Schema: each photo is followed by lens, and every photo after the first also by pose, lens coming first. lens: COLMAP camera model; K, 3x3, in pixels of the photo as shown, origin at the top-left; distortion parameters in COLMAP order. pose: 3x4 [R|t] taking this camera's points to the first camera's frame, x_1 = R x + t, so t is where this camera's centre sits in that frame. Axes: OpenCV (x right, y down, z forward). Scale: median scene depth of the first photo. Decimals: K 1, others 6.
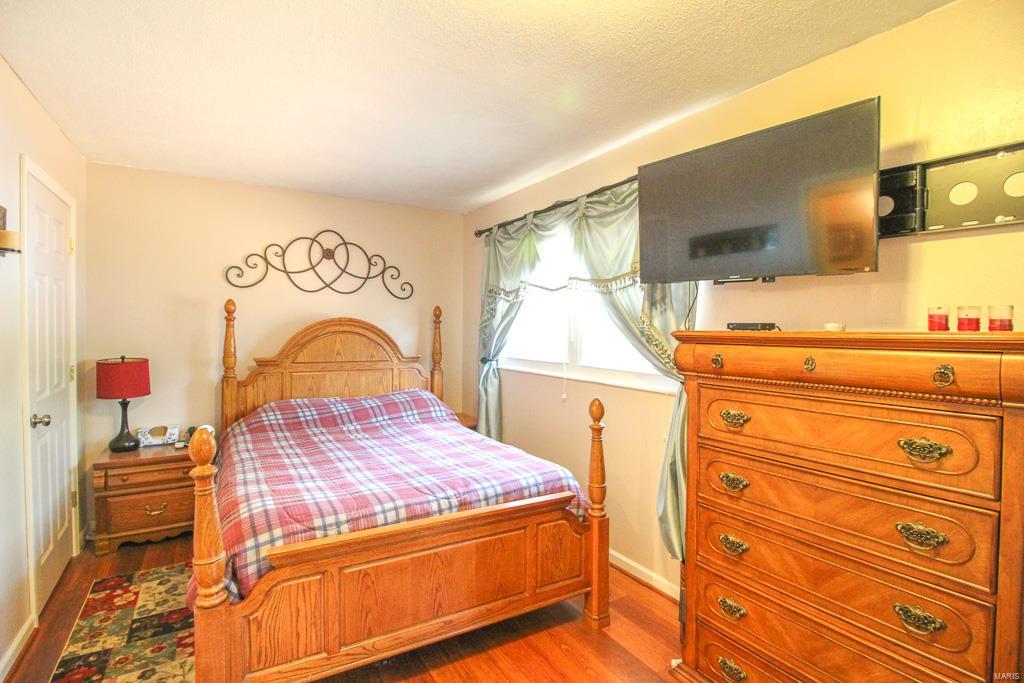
lens RADIAL K [[475.2, 0, 511.4], [0, 475.2, 337.3], [0, 0, 1]] dist [-0.006762, -0.008231]
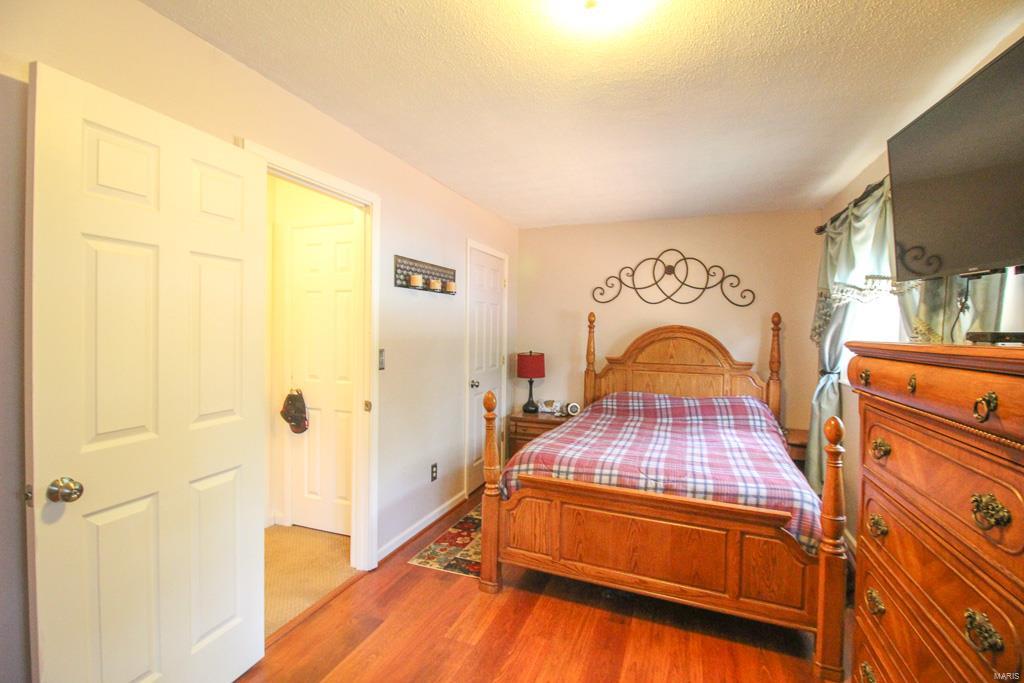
lens RADIAL K [[475.2, 0, 508.4], [0, 475.2, 337.7], [0, 0, 1]] dist [-0.006762, -0.008231]
pose [[0.603237, 0.015143, -0.797418, 0.394522], [-0.025785, 0.999667, -0.000523, -0.001253], [0.797145, 0.020877, 0.603427, -0.000561]]
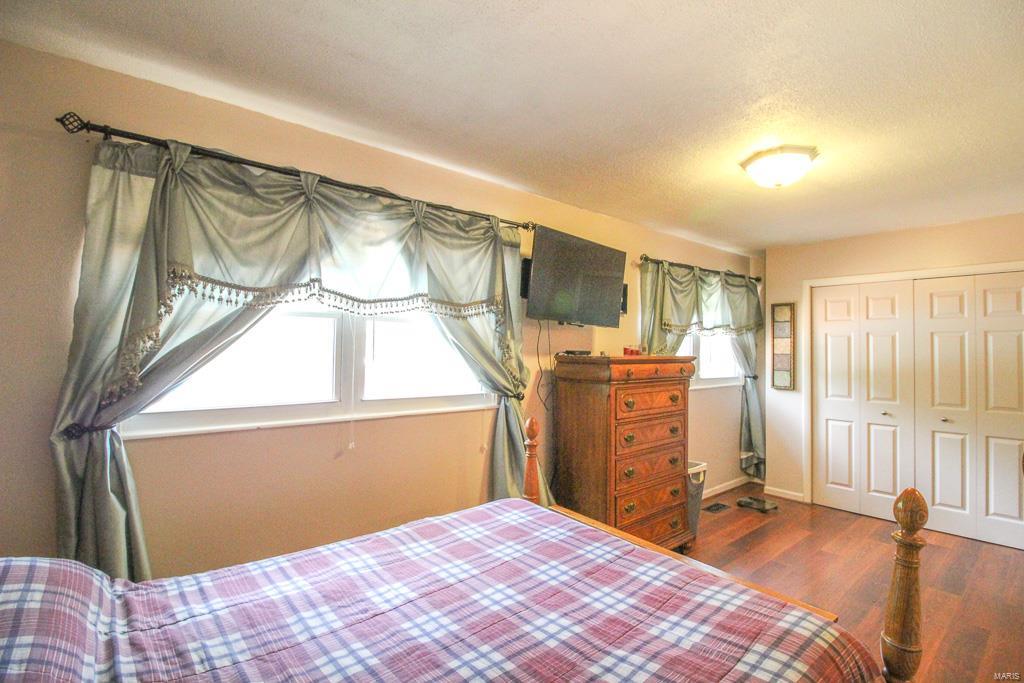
lens RADIAL K [[475.2, 0, 510.7], [0, 475.2, 339.5], [0, 0, 1]] dist [-0.006762, -0.008231]
pose [[-0.135553, 0.009874, 0.990721, -0.708664], [0.004239, 0.999947, -0.009386, -0.035120], [-0.990761, 0.002928, -0.135588, 0.927989]]
